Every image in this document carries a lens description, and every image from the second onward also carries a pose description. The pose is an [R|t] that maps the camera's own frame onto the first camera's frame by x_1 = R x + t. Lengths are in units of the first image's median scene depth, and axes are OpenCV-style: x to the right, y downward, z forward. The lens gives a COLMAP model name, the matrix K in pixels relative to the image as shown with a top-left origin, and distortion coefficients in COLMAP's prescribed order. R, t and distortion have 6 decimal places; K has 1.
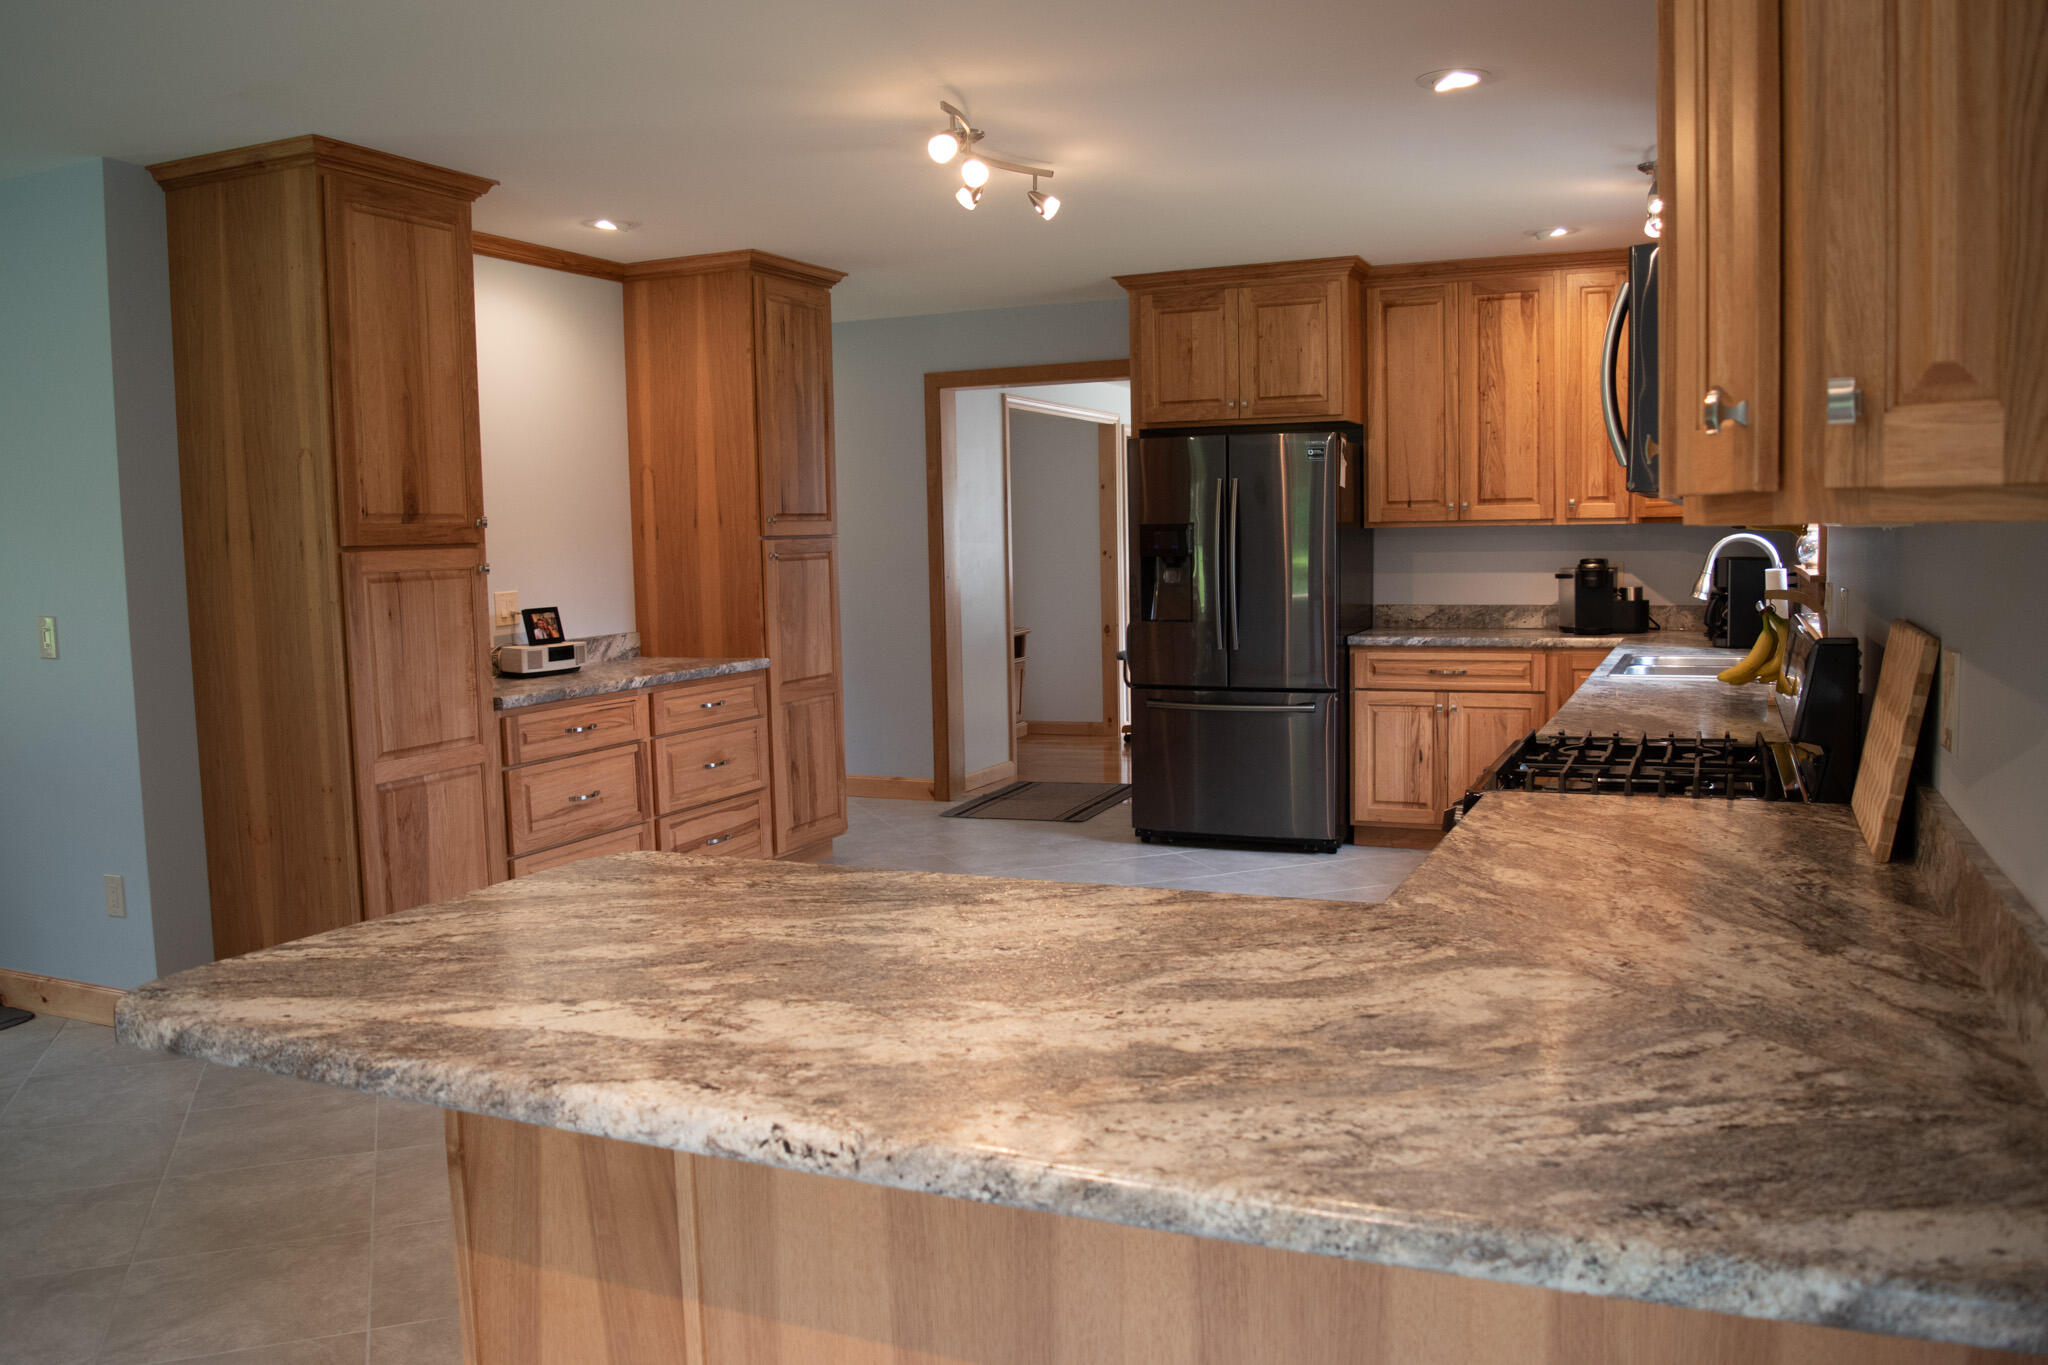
lens RADIAL K [[1612.4, 0, 1038.5], [0, 1612.4, 670.7], [0, 0, 1]] dist [-0.096393, 0.017218]
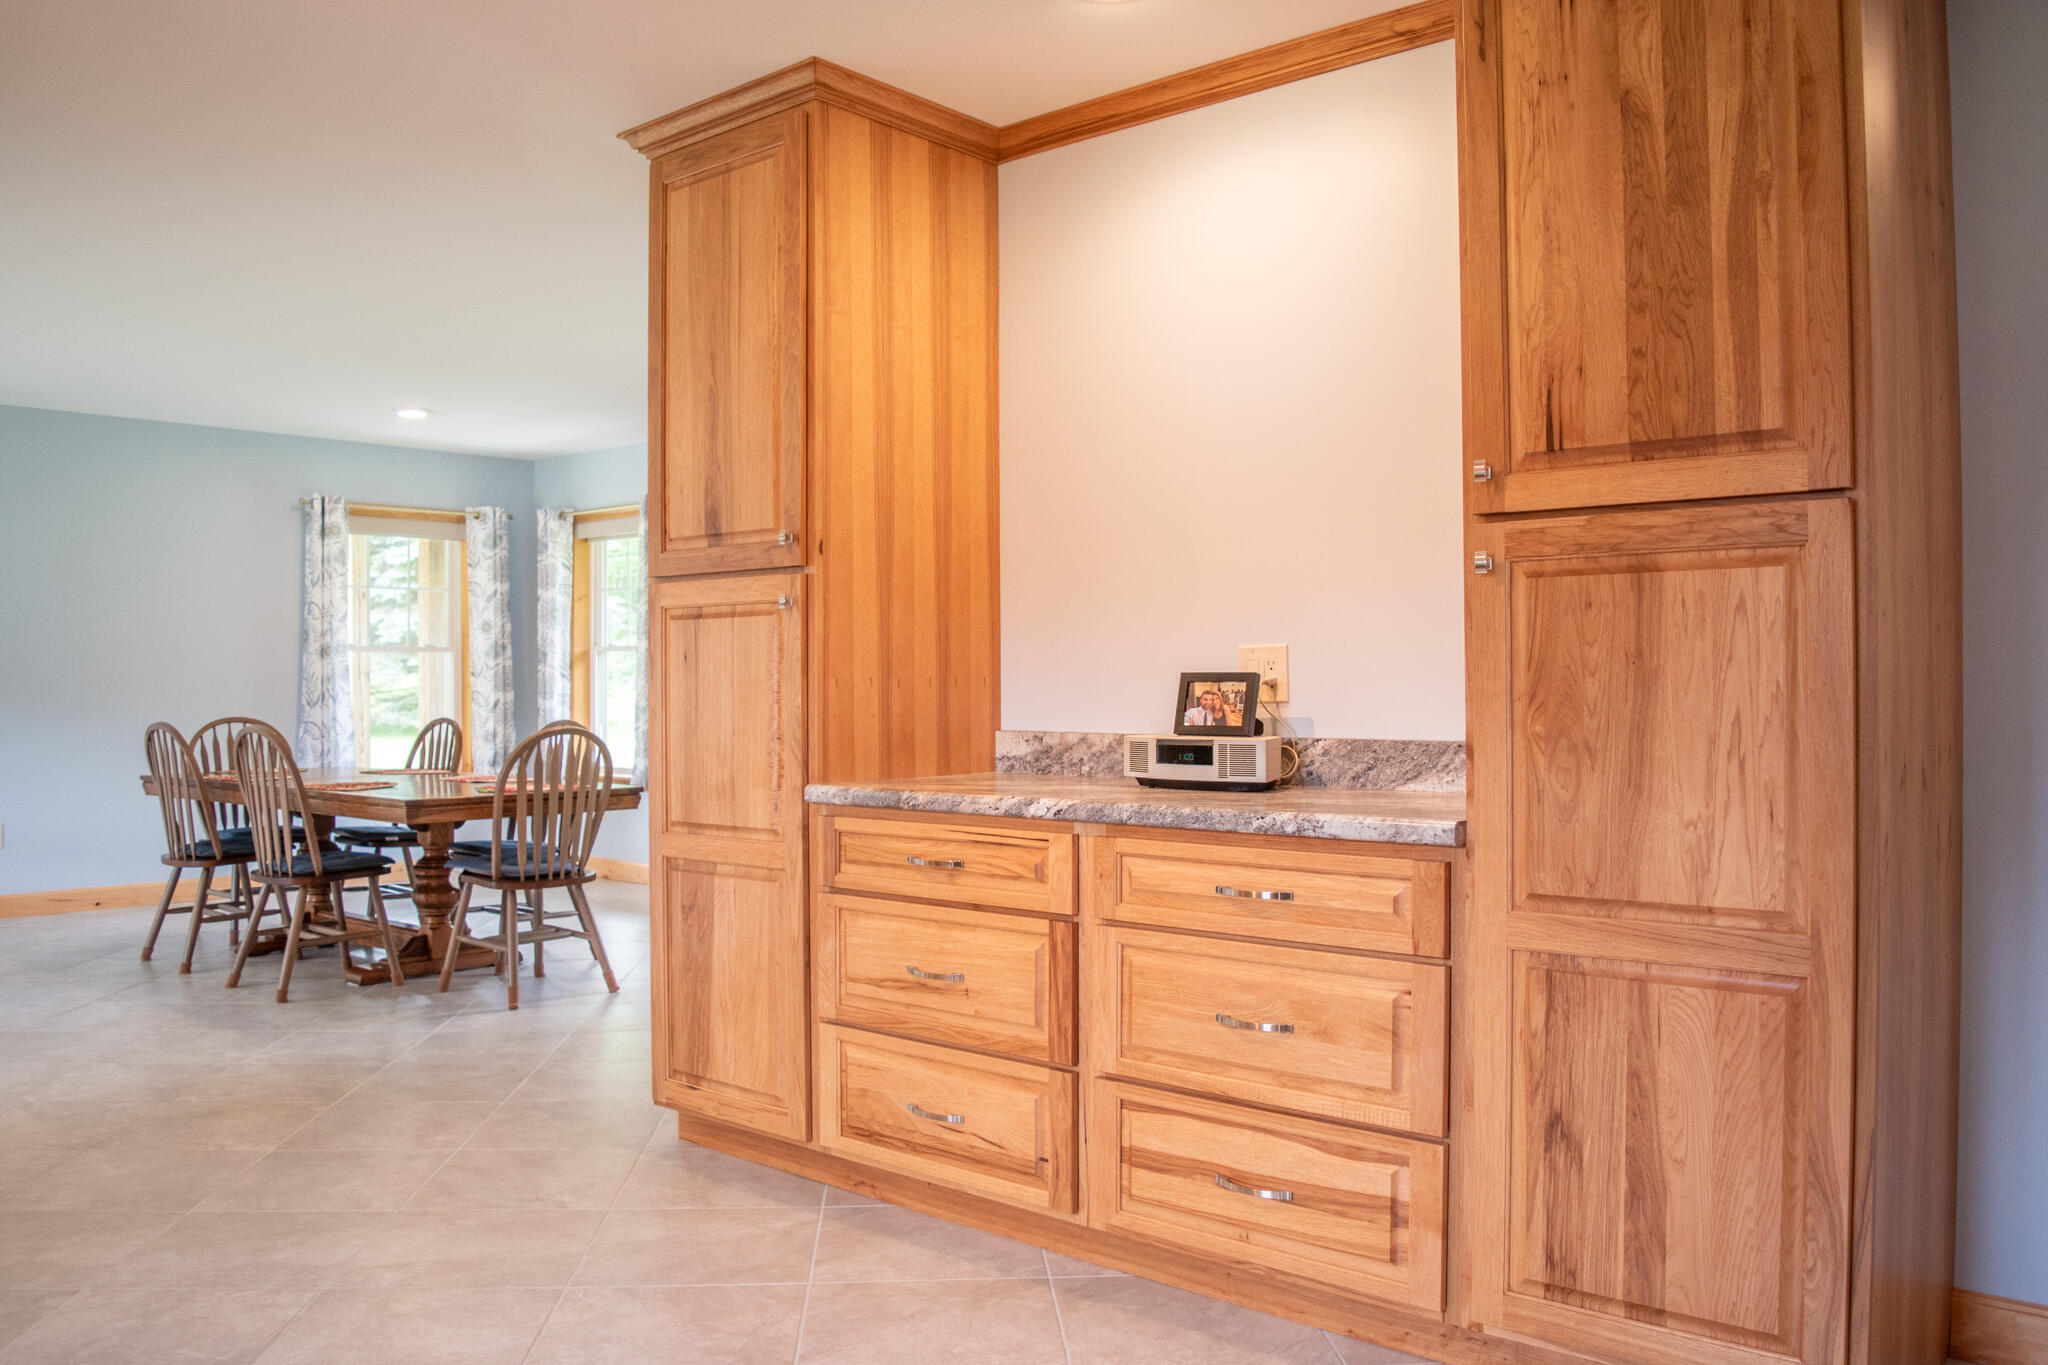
lens RADIAL K [[1612.4, 0, 1004.2], [0, 1612.4, 674.9], [0, 0, 1]] dist [-0.096393, 0.017218]
pose [[-0.309616, 0.020162, -0.950648, 0.232726], [-0.069338, 0.996635, 0.043721, -0.051537], [0.948330, 0.079453, -0.307176, 0.976708]]
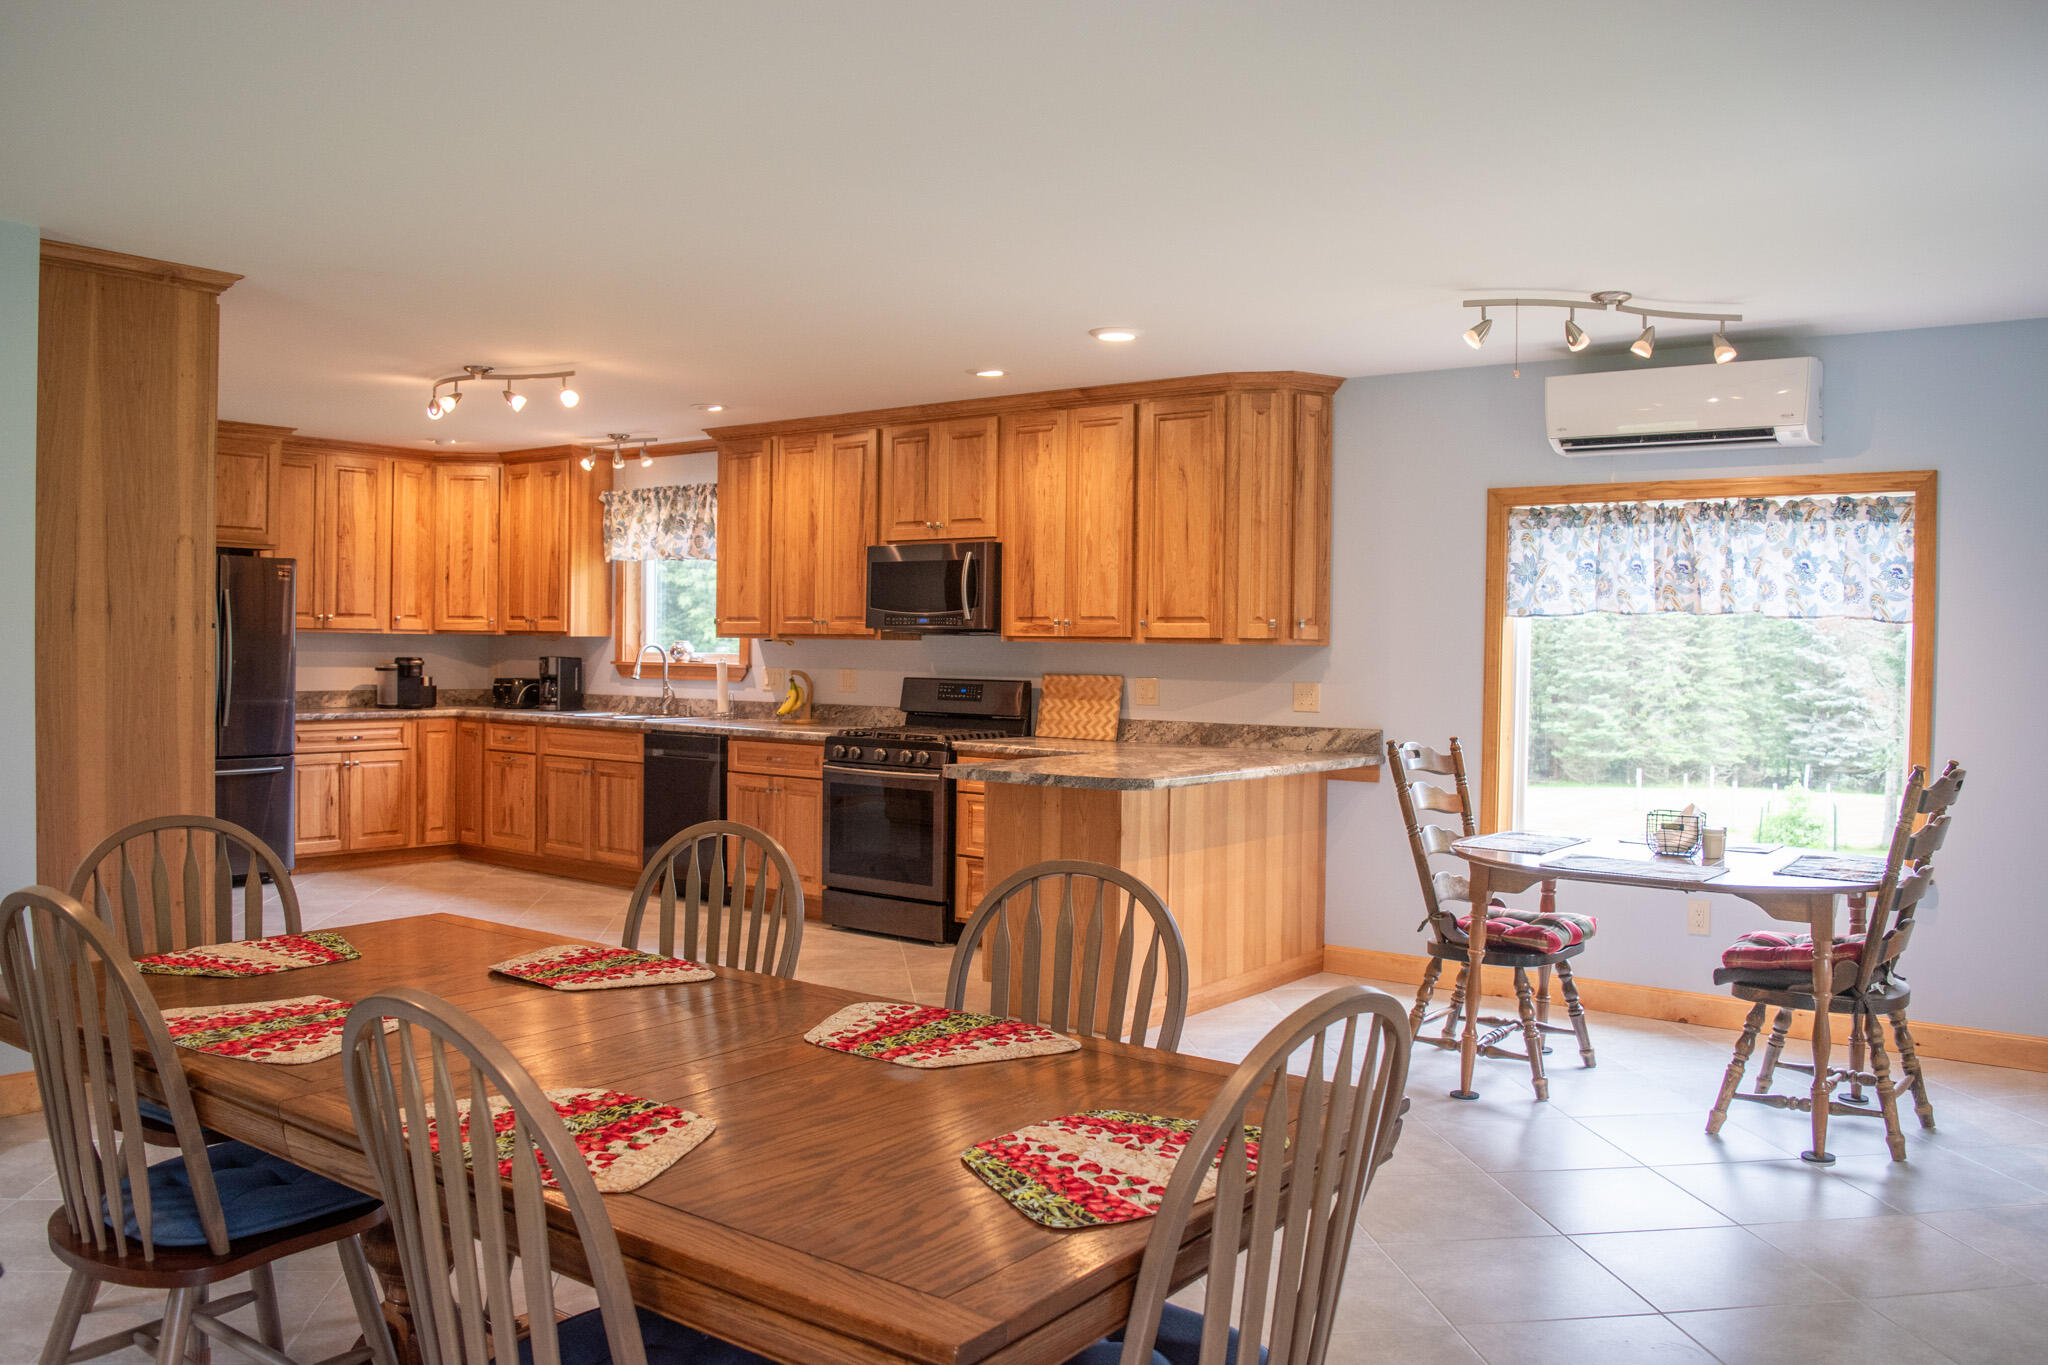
lens RADIAL K [[1612.4, 0, 1021.7], [0, 1612.4, 670.9], [0, 0, 1]] dist [-0.096393, 0.017218]
pose [[0.247866, 0.008682, 0.968756, -0.939824], [0.063794, 0.997643, -0.025263, 0.015148], [-0.966692, 0.068062, 0.246728, 0.101302]]
